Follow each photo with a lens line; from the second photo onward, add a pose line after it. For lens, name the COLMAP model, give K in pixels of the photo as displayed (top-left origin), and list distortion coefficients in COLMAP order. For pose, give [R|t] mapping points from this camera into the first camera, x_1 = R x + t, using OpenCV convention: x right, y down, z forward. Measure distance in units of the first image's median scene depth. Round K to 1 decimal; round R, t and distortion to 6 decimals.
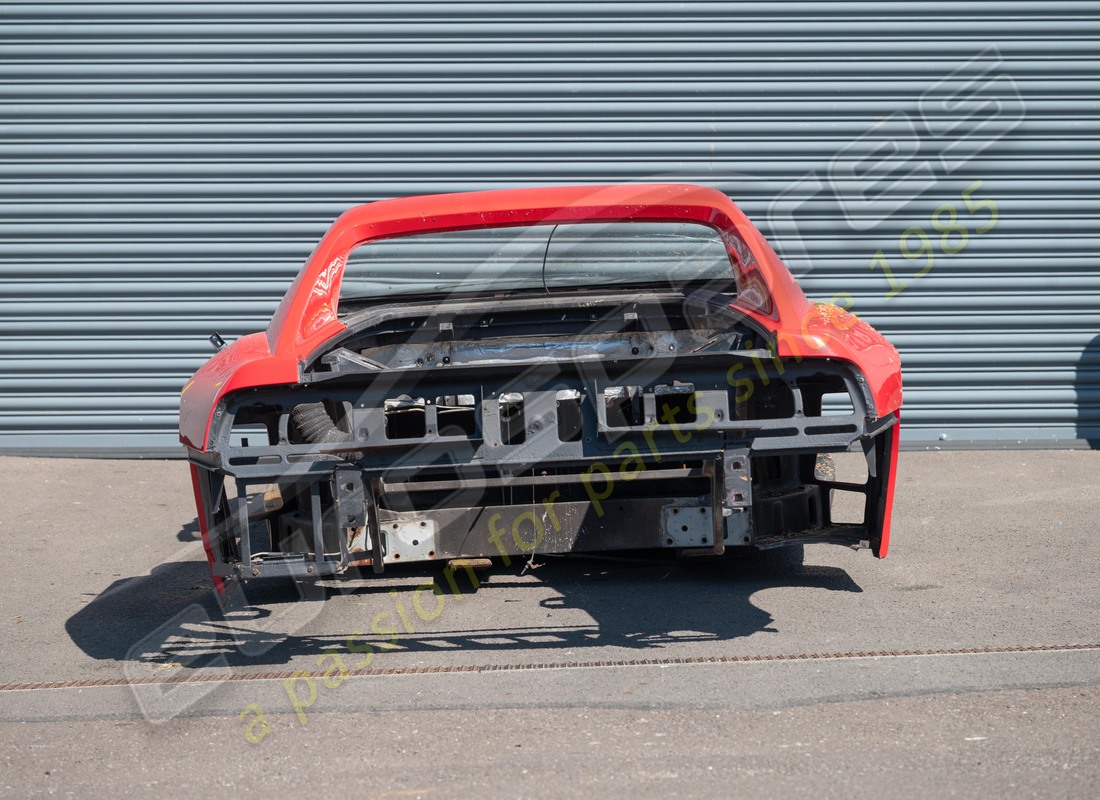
lens RADIAL K [[4457.4, 0, 551.1], [0, 4457.4, 399.8], [0, 0, 1]] dist [0.285473, 0.000000]
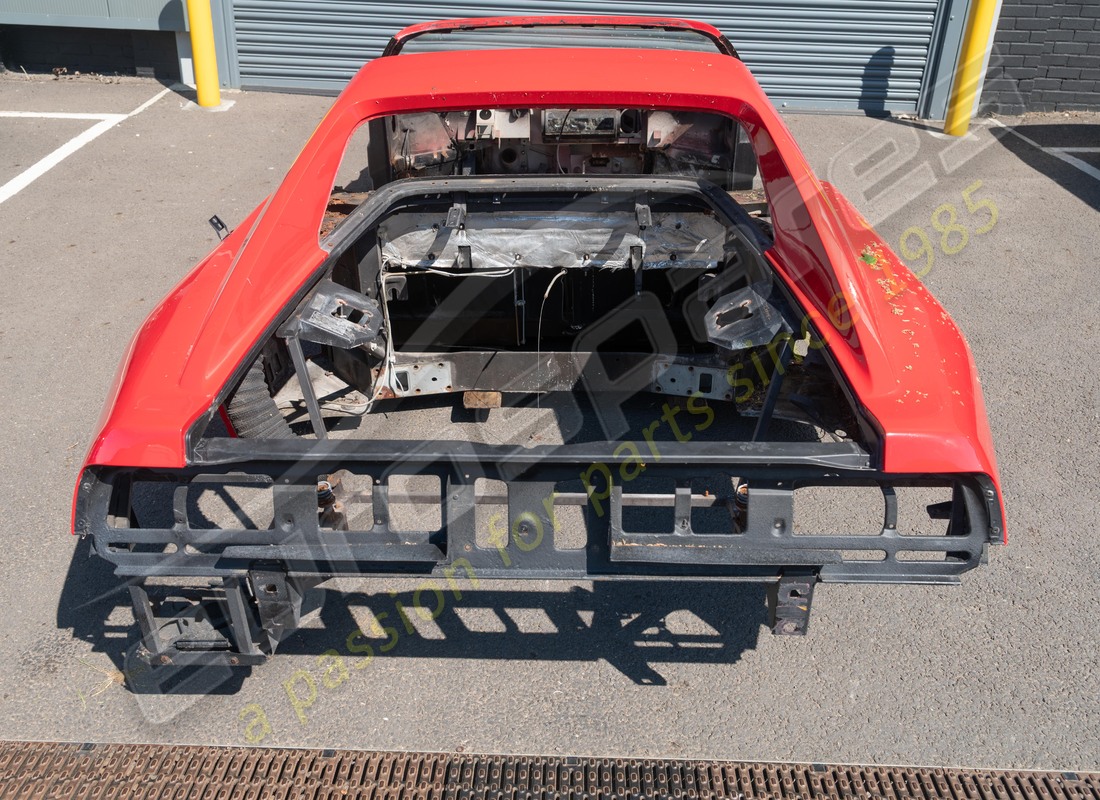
lens RADIAL K [[987.3, 0, 549.6], [0, 987.3, 400.2], [0, 0, 1]] dist [0.040767, -0.000396]
pose [[0.998708, 0.050490, -0.005720, 0.000554], [-0.042943, 0.898844, 0.436159, -0.074442], [0.027163, -0.435350, 0.899851, 0.776328]]
